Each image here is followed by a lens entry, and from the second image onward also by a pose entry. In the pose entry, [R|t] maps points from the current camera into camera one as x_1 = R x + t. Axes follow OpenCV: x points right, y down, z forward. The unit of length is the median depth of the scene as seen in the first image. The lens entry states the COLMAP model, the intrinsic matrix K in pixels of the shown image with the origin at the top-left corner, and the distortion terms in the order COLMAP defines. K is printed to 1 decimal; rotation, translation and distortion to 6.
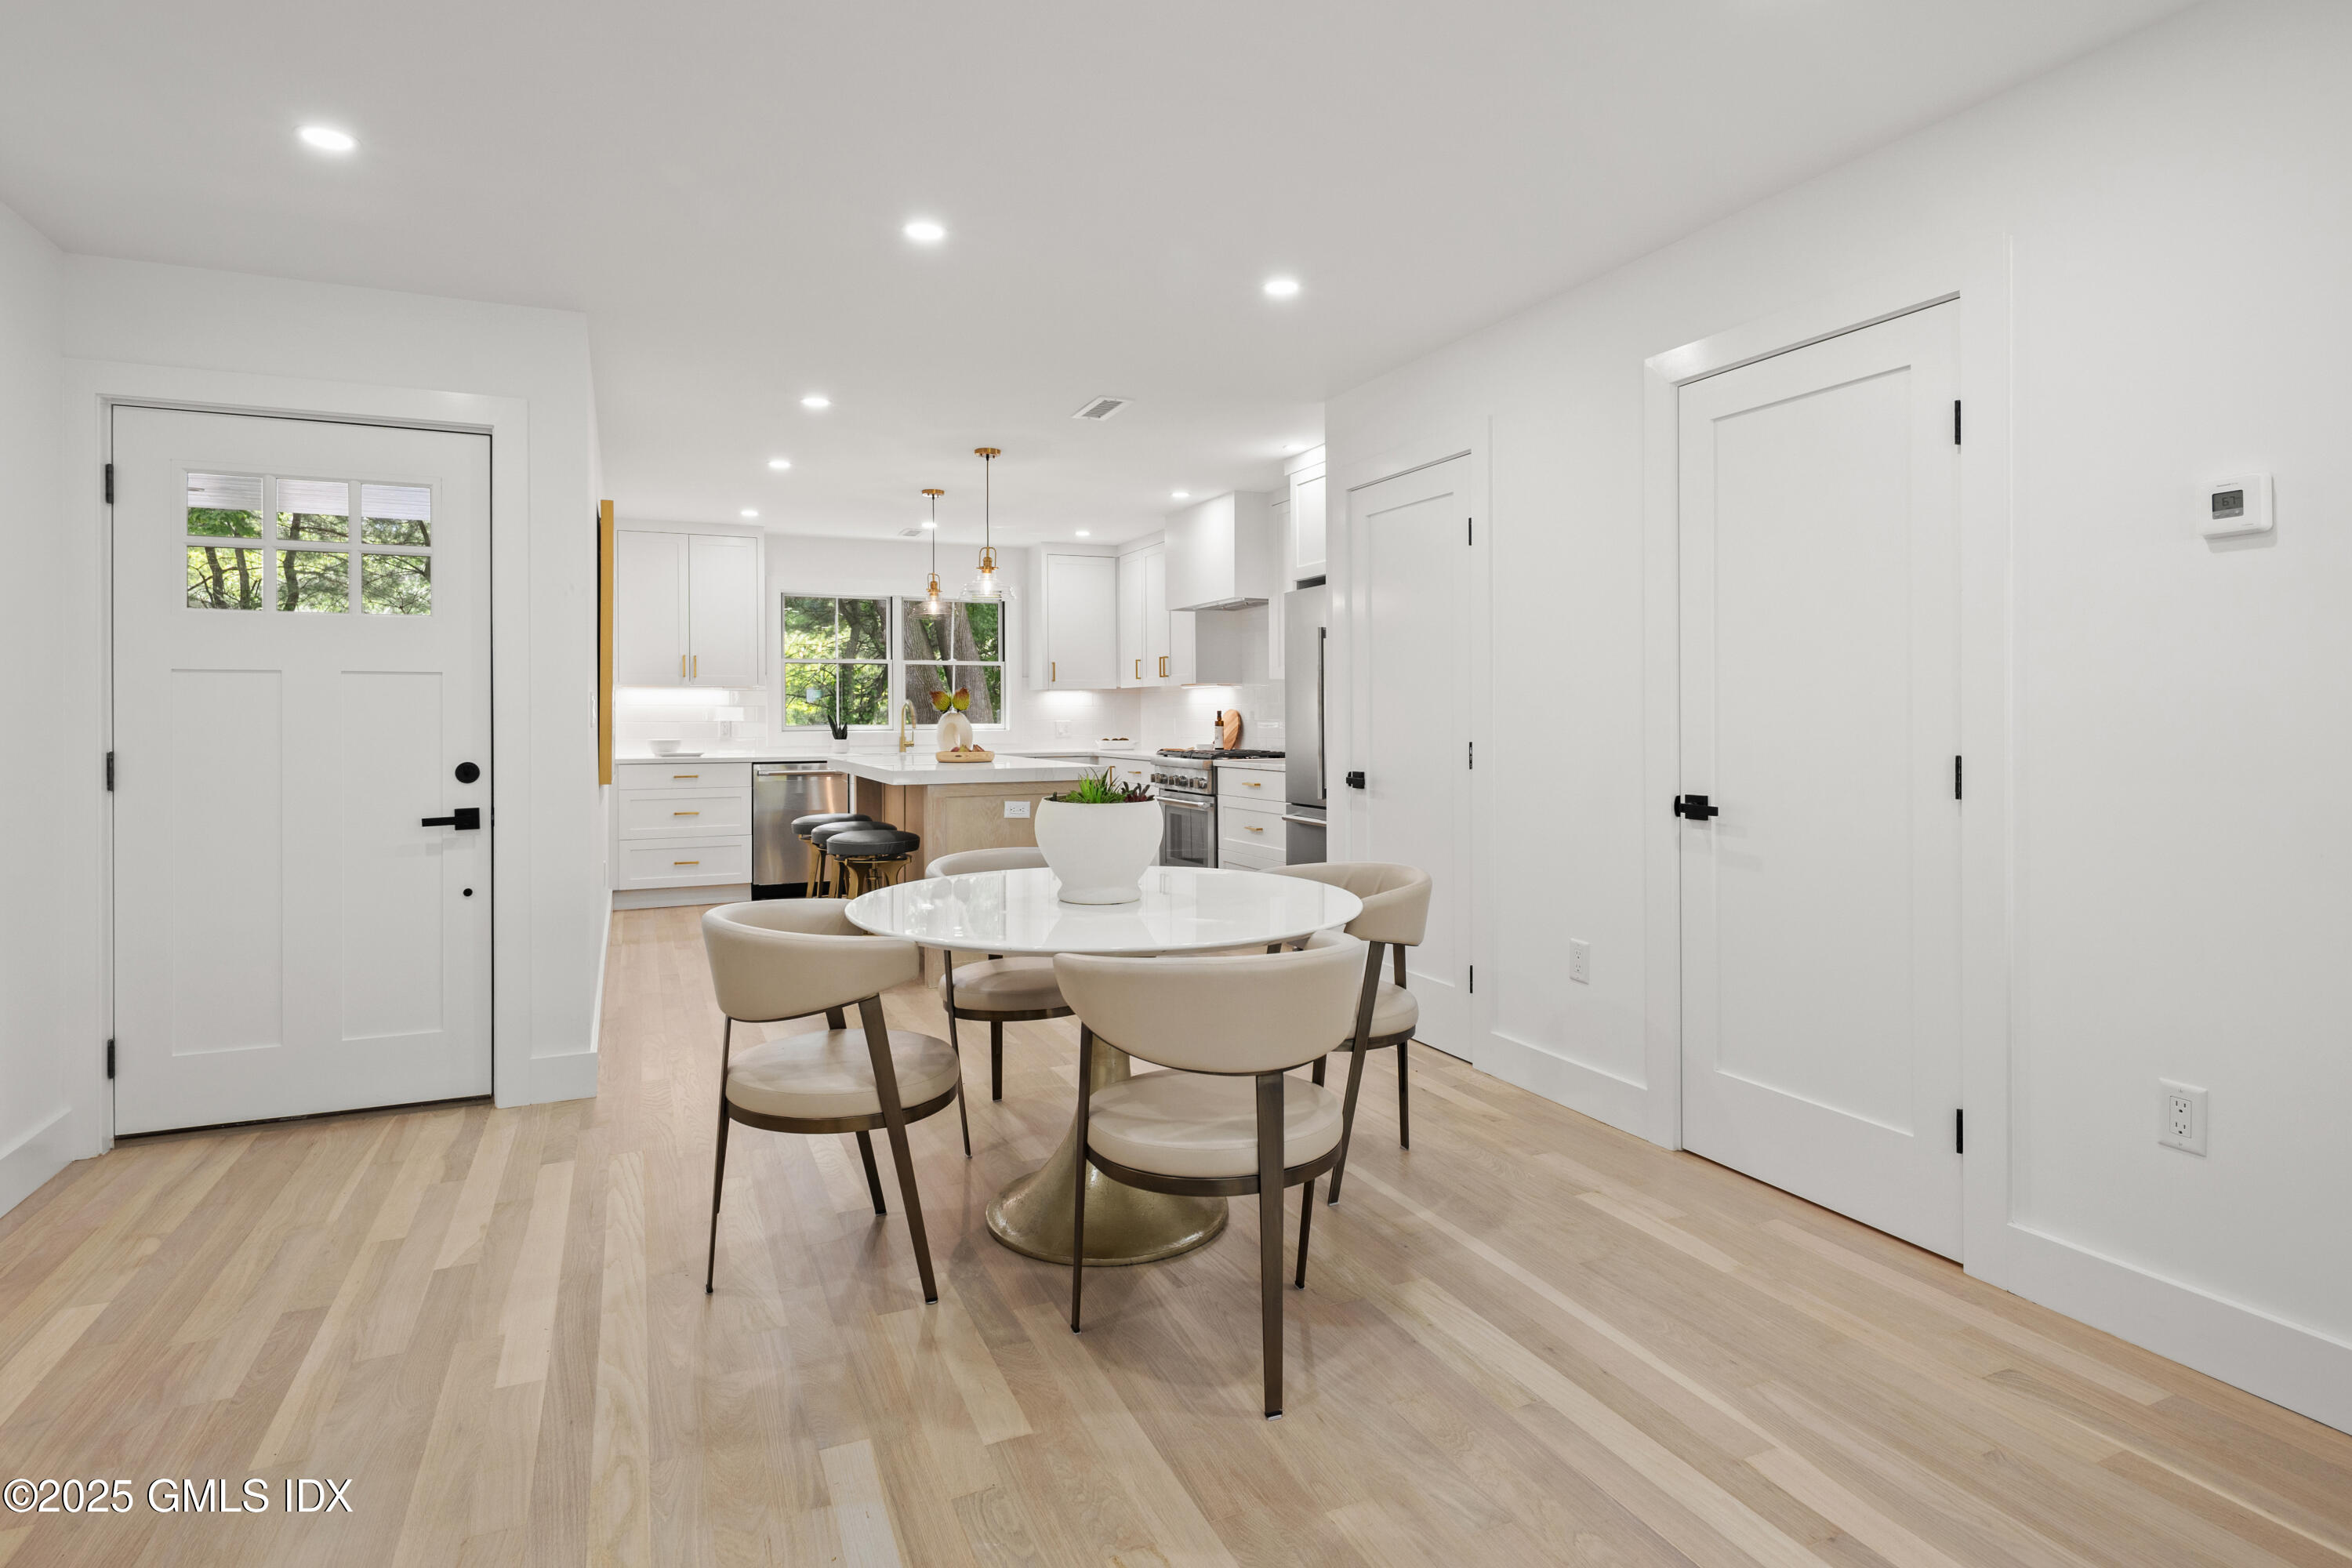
lens RADIAL K [[1146.5, 0, 1143.8], [0, 1146.5, 726.5], [0, 0, 1]] dist [0.015470, -0.000589]
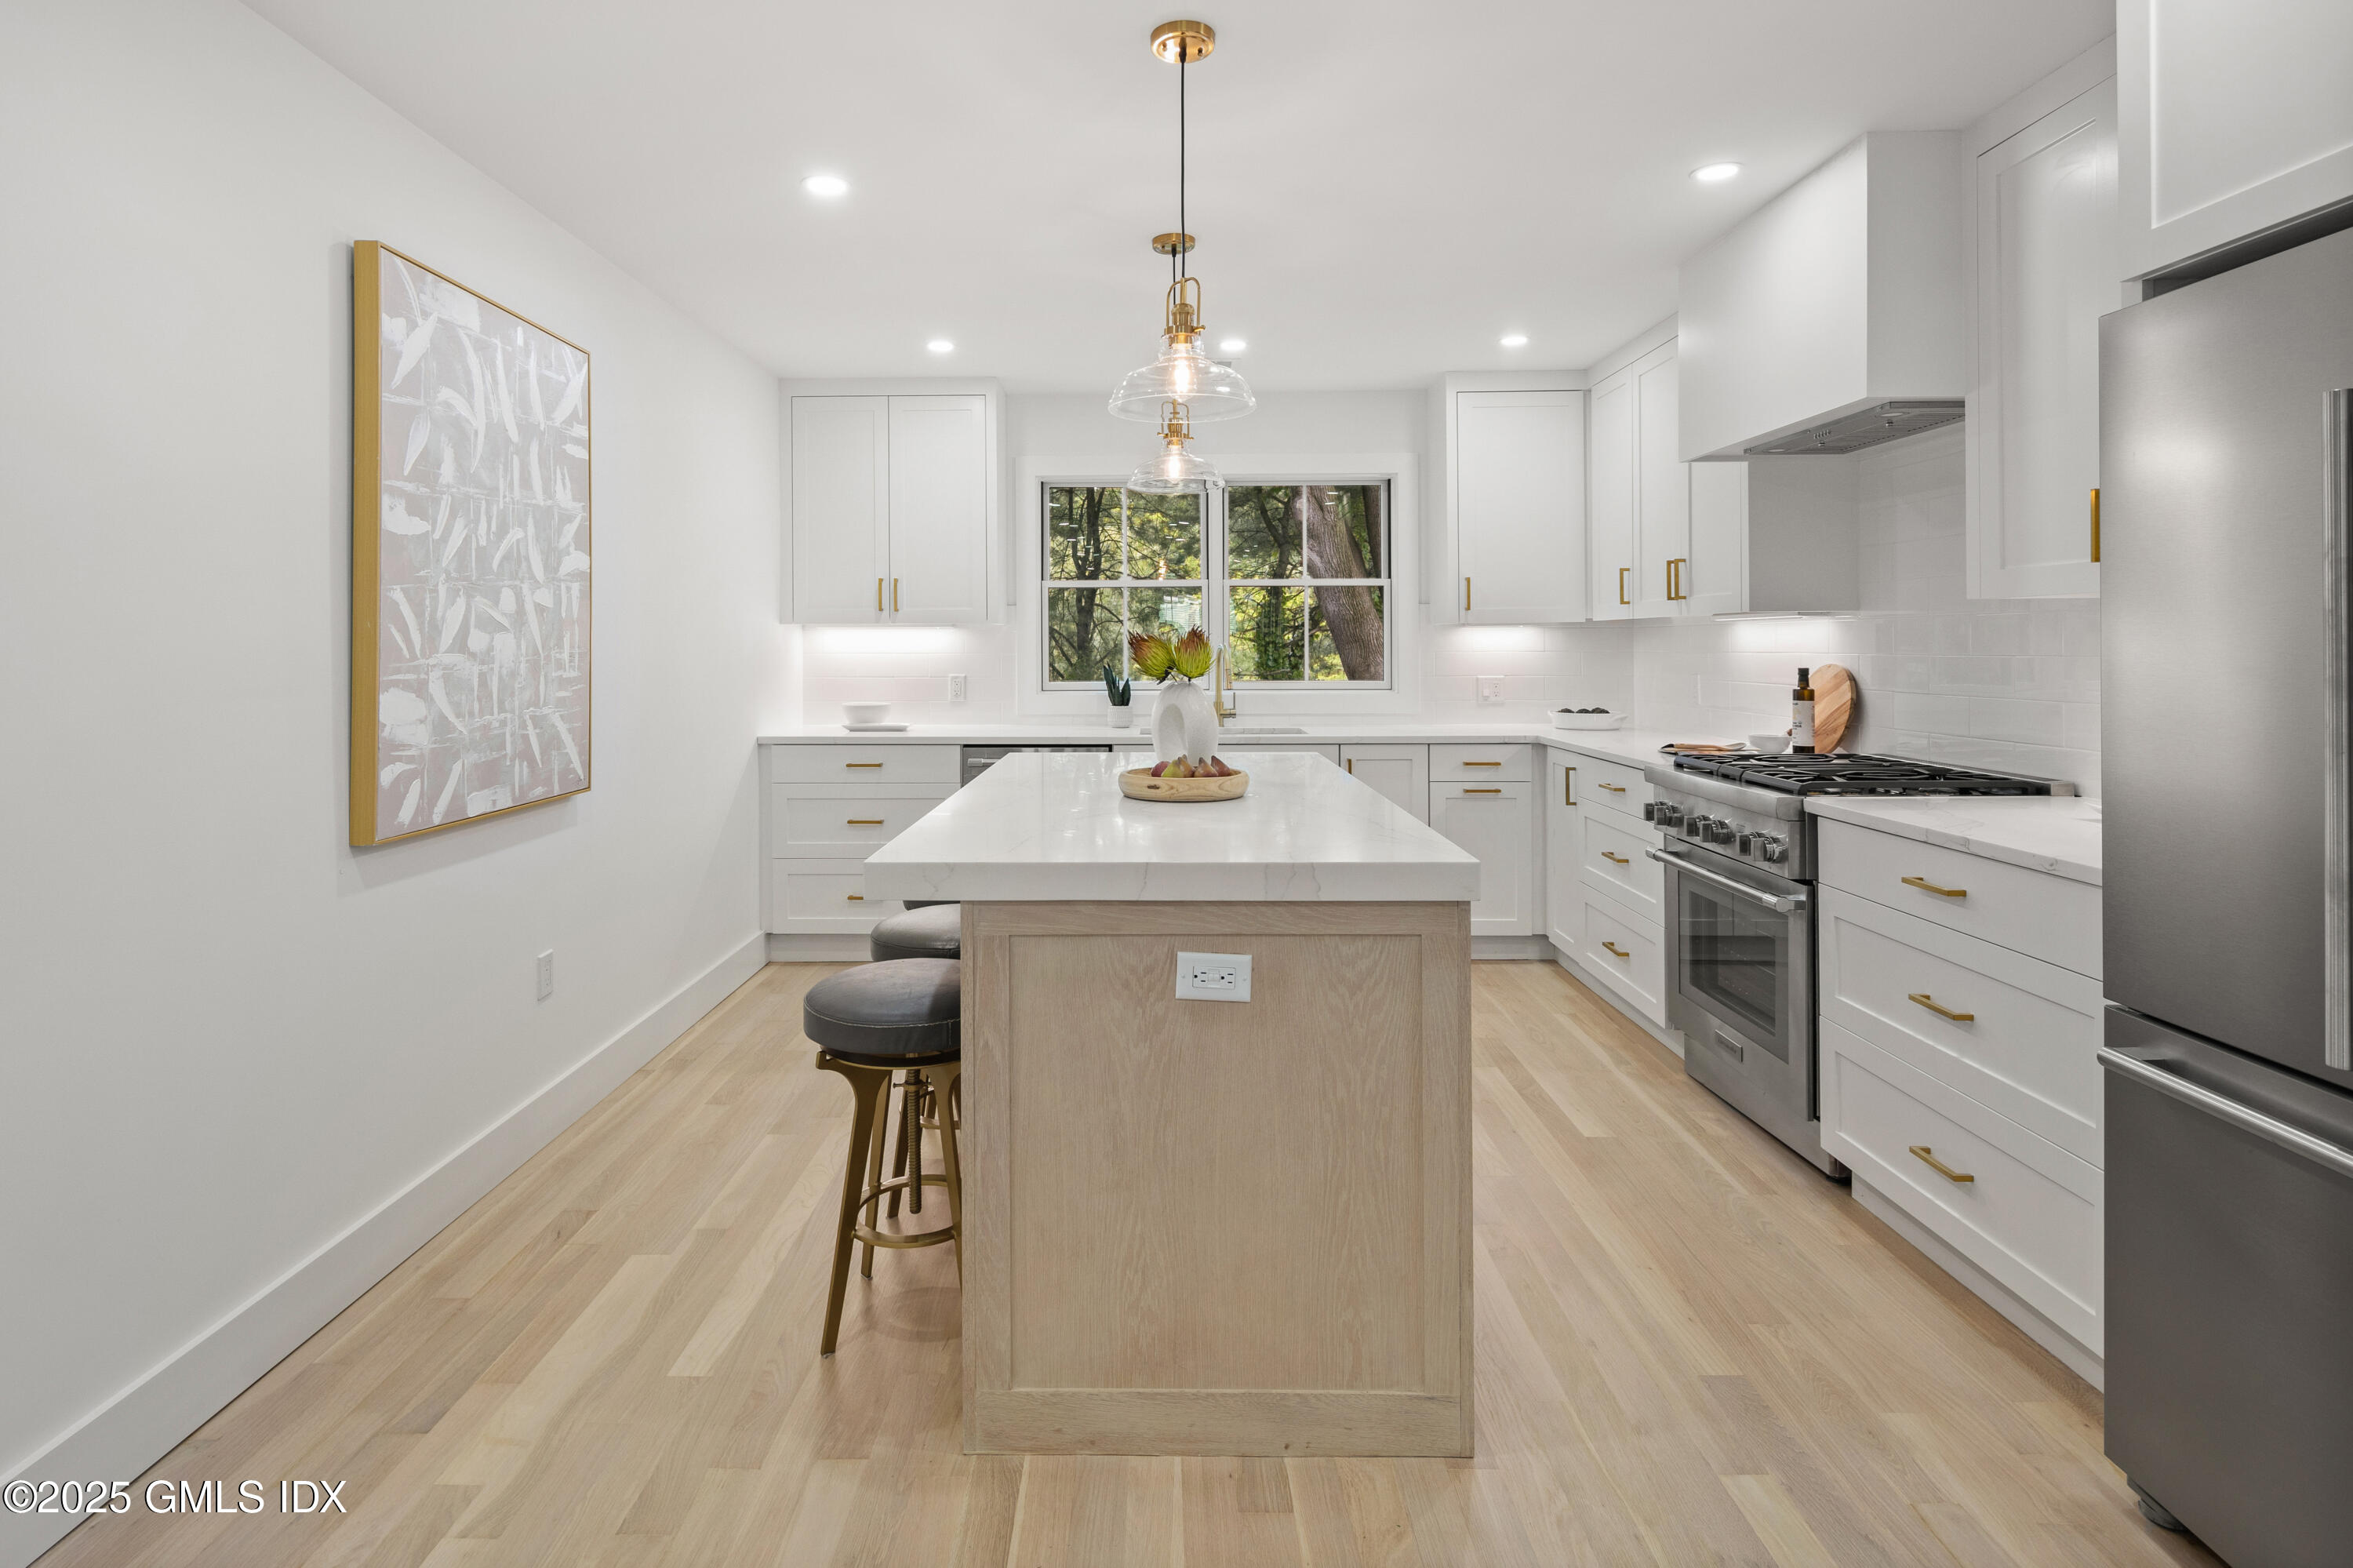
lens RADIAL K [[1080.9, 0, 1183.7], [0, 1080.9, 646.2], [0, 0, 1]] dist [0.011957, -0.000018]
pose [[0.915183, 0.001379, -0.403035, 0.011859], [-0.003444, 0.999984, -0.004398, -0.020786], [0.403023, 0.005413, 0.915174, 0.498764]]
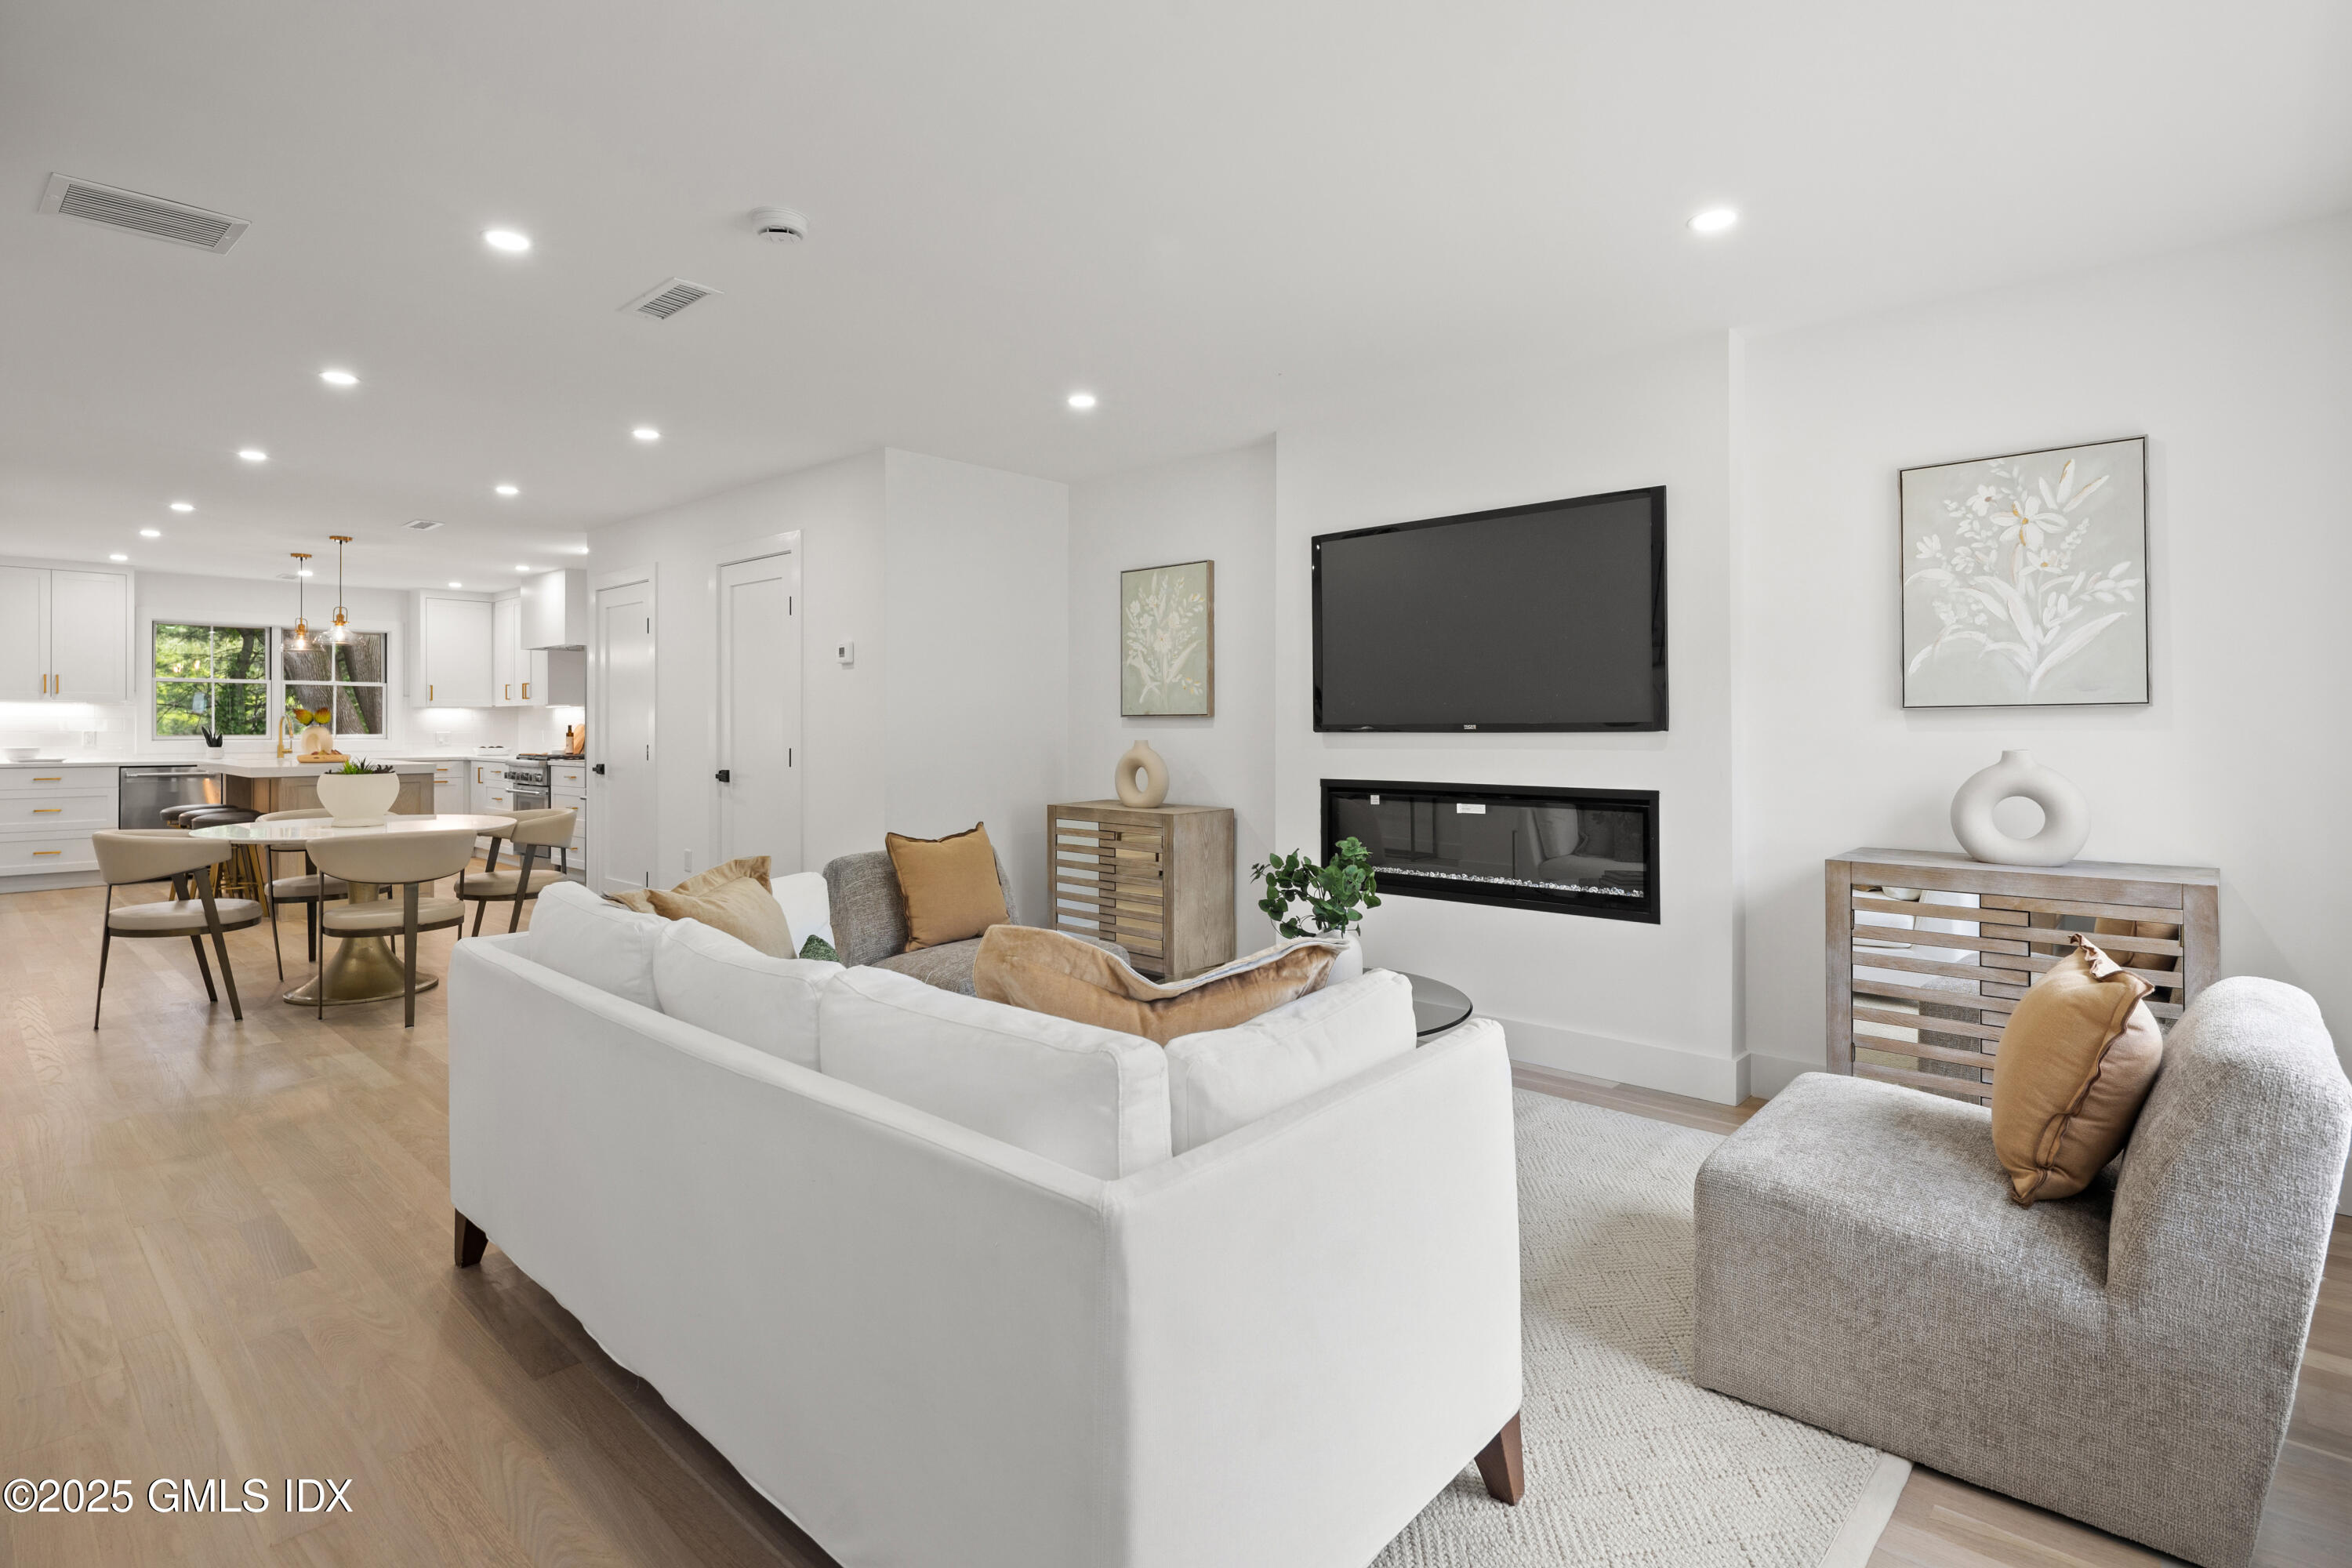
lens RADIAL K [[1146.5, 0, 1143.8], [0, 1146.5, 726.5], [0, 0, 1]] dist [0.015470, -0.000589]
pose [[0.921309, 0.005449, 0.388792, 0.166040], [-0.001117, 0.999935, -0.011368, 0.002591], [-0.388829, 0.010040, 0.921255, -0.509958]]
